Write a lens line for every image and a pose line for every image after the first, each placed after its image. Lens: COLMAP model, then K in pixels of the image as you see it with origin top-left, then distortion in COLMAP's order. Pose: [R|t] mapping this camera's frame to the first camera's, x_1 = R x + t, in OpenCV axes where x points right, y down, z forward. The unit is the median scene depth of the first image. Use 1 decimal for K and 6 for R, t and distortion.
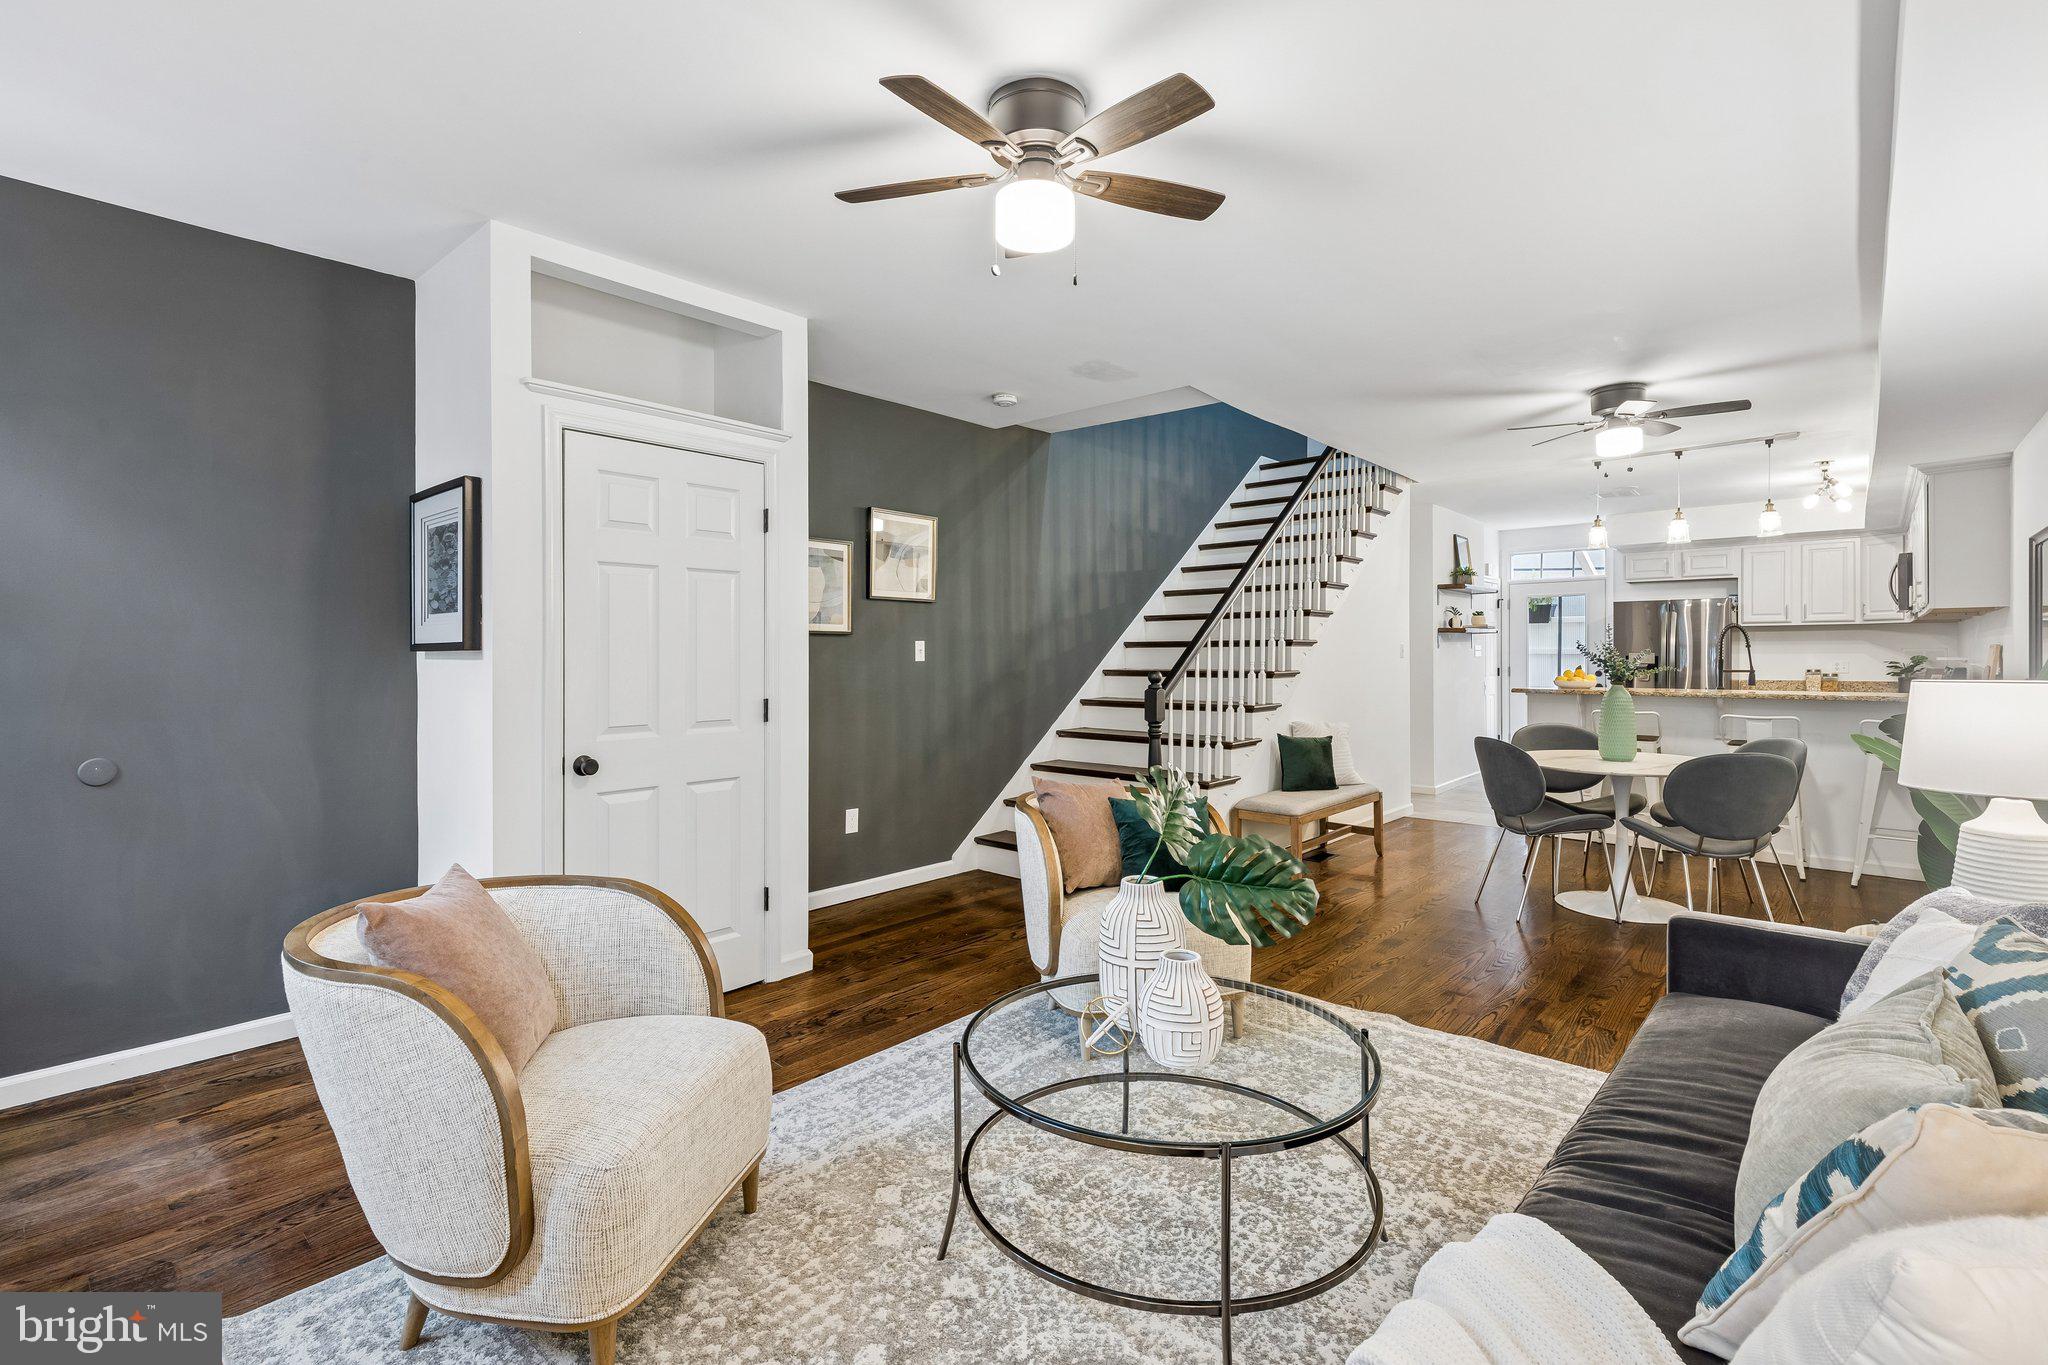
lens RADIAL K [[935.0, 0, 1016.6], [0, 935.0, 646.4], [0, 0, 1]] dist [0.015201, -0.000136]
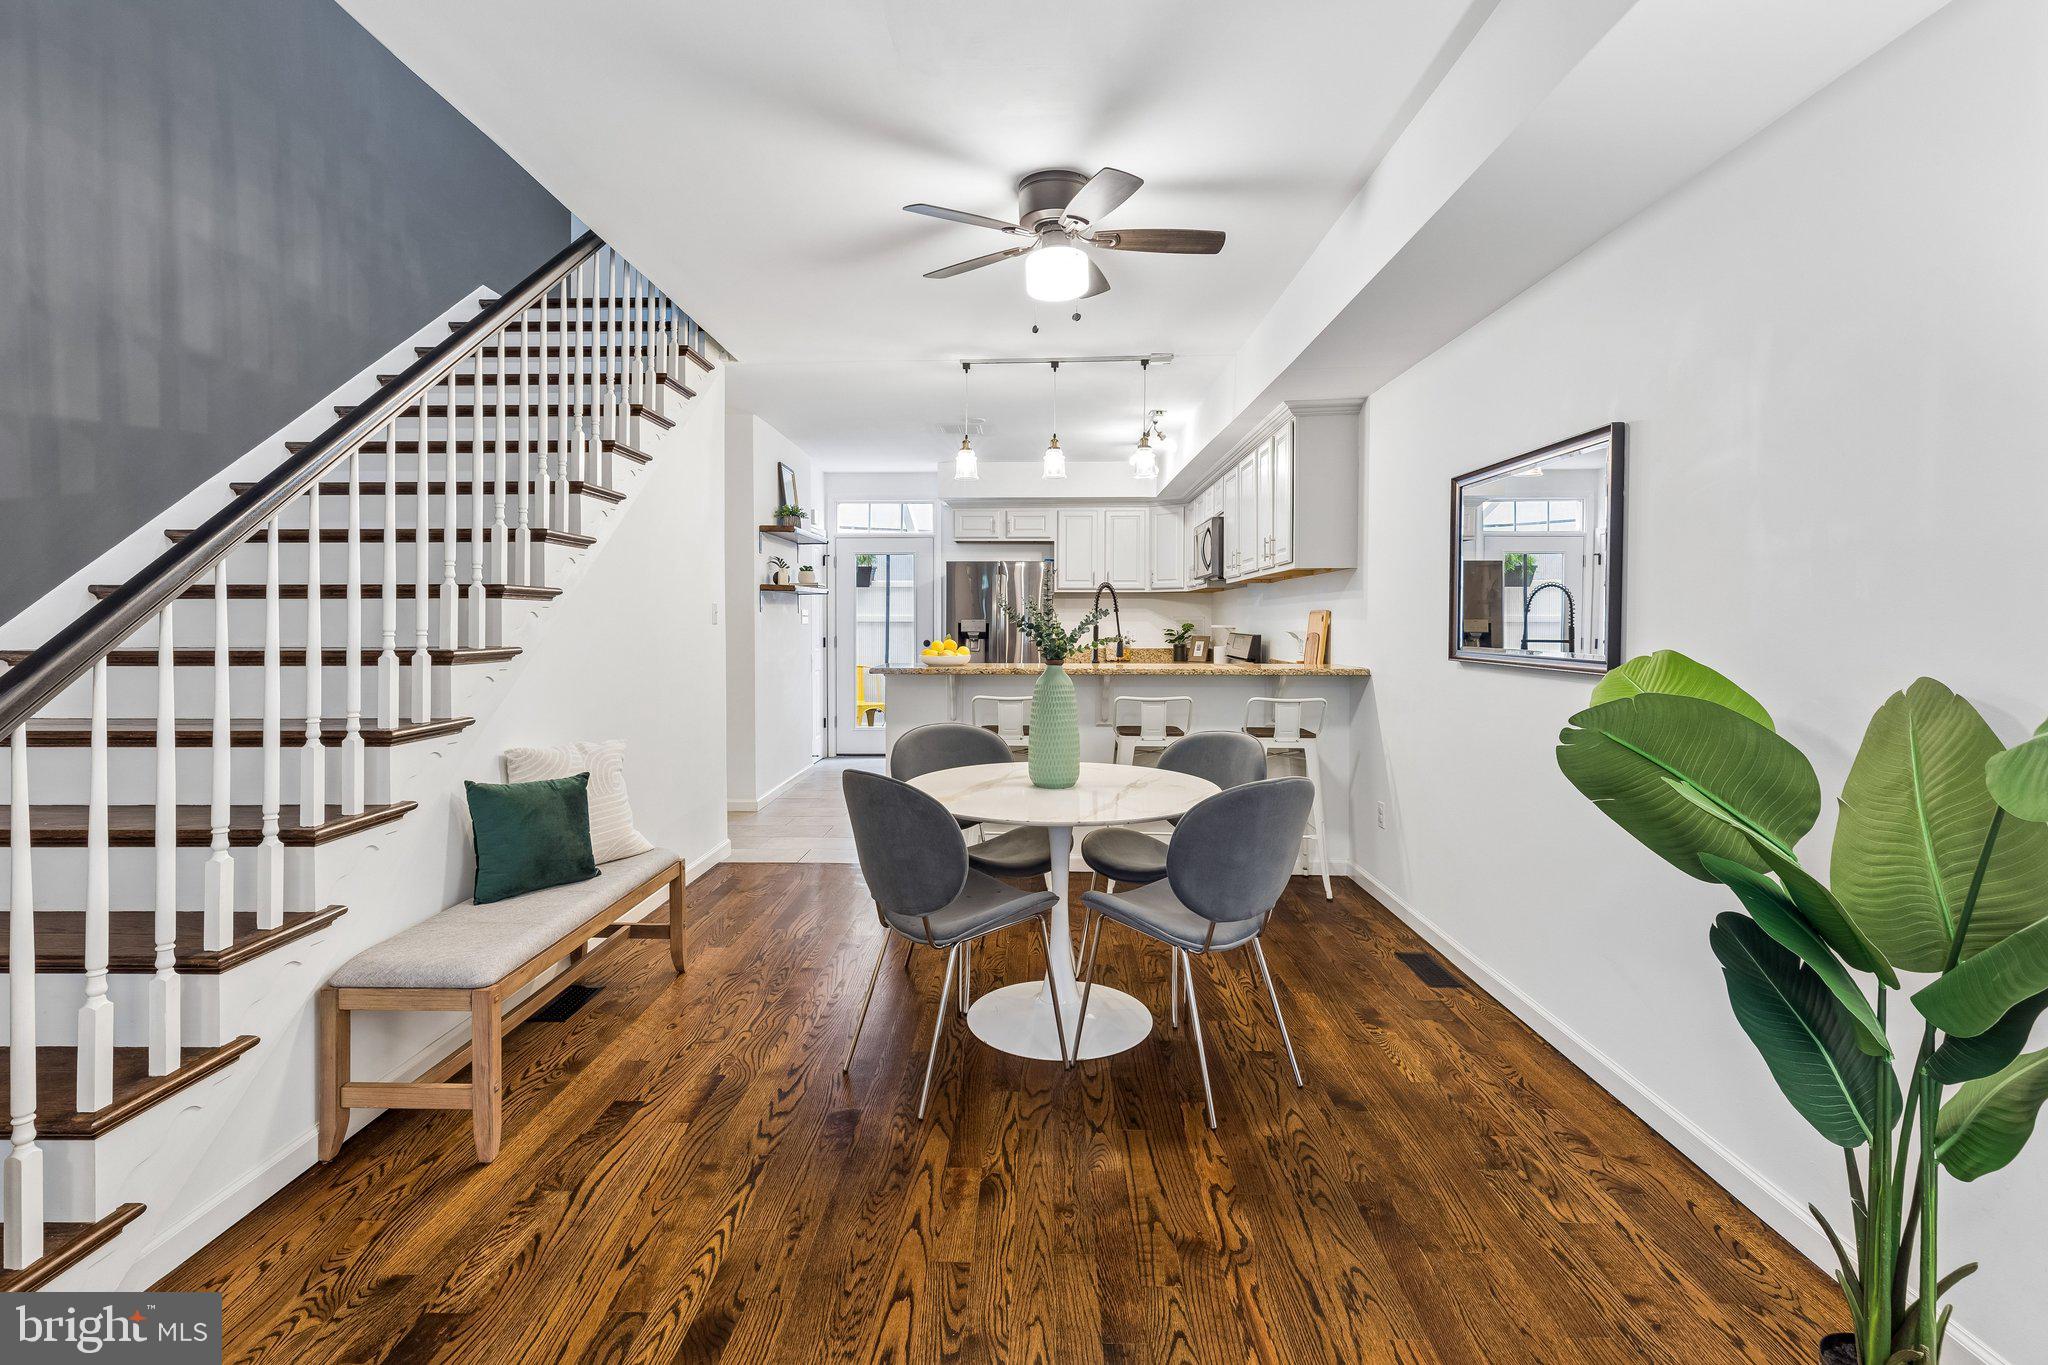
lens RADIAL K [[935.0, 0, 1016.6], [0, 935.0, 646.4], [0, 0, 1]] dist [0.015201, -0.000136]
pose [[0.758110, -0.012044, 0.652016, 0.158586], [-0.008997, 0.999541, 0.028923, 0.007676], [-0.652065, -0.027793, 0.757653, 0.401908]]
